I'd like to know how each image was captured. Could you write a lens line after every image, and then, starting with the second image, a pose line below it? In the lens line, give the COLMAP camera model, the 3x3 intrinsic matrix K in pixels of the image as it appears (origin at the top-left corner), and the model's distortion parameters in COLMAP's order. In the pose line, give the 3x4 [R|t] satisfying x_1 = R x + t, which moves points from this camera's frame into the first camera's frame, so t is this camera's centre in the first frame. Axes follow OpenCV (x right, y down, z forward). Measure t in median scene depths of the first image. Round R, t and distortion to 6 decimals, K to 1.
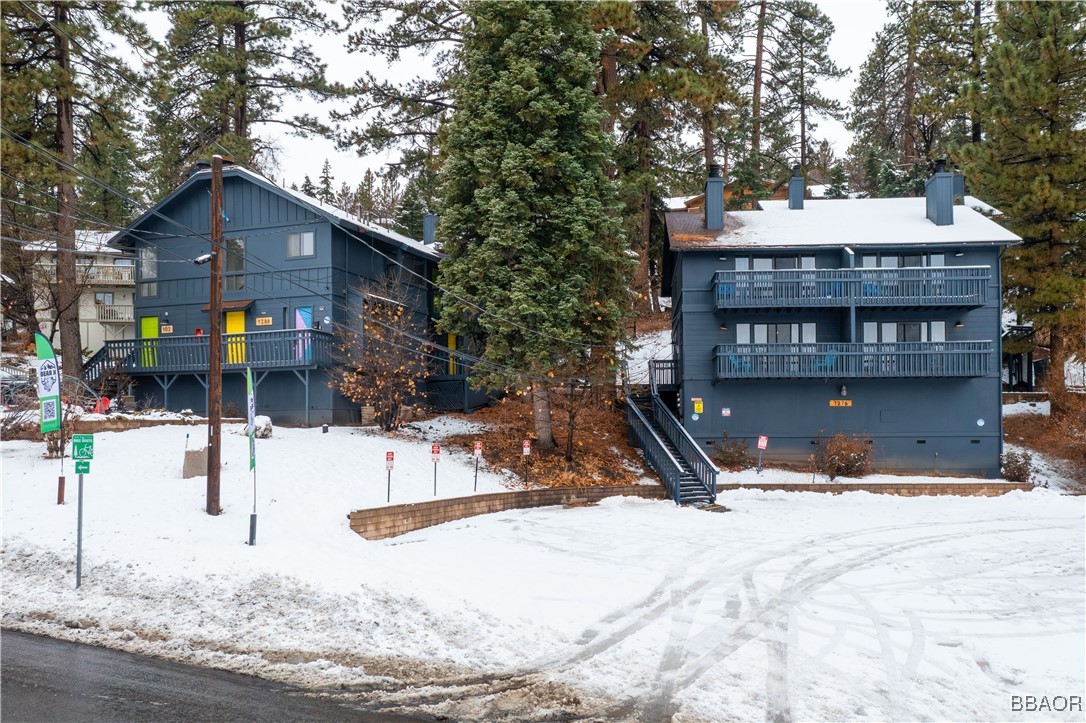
lens RADIAL K [[902.9, 0, 582.7], [0, 902.9, 423.6], [0, 0, 1]] dist [-0.011889, 0.103573]
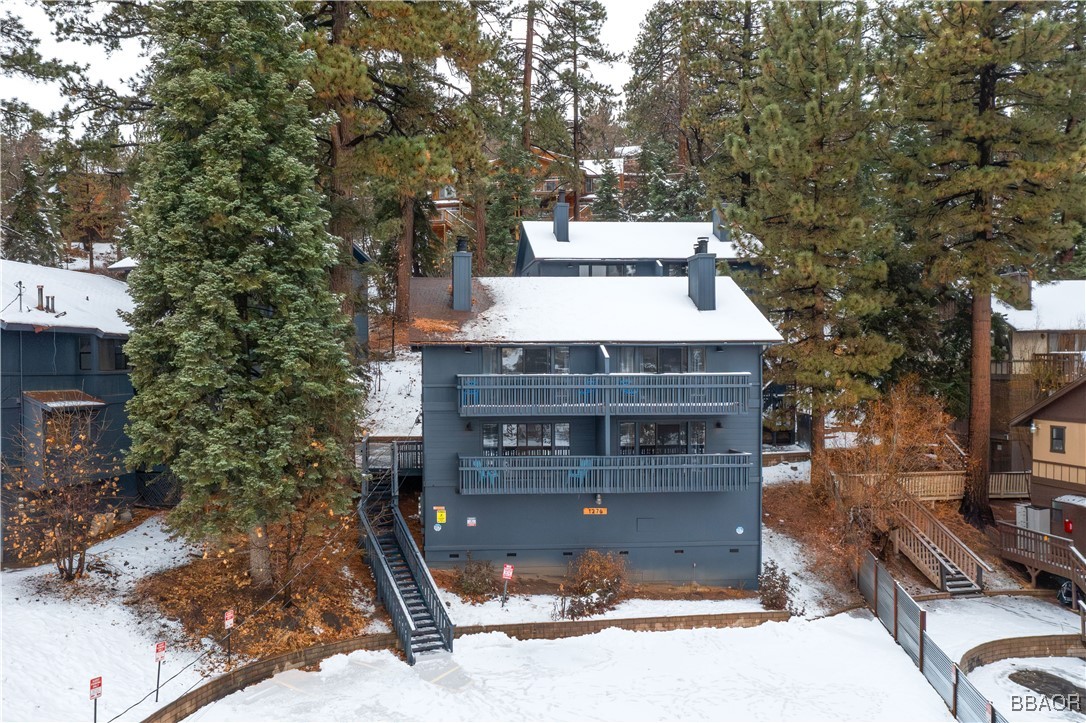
lens RADIAL K [[908.5, 0, 476.8], [0, 908.5, 388.3], [0, 0, 1]] dist [0.016731, 0.013054]
pose [[0.992766, -0.002246, 0.120042, 0.057616], [-0.003562, 0.998834, 0.048147, -0.200475], [-0.120011, -0.048227, 0.991601, 0.105606]]
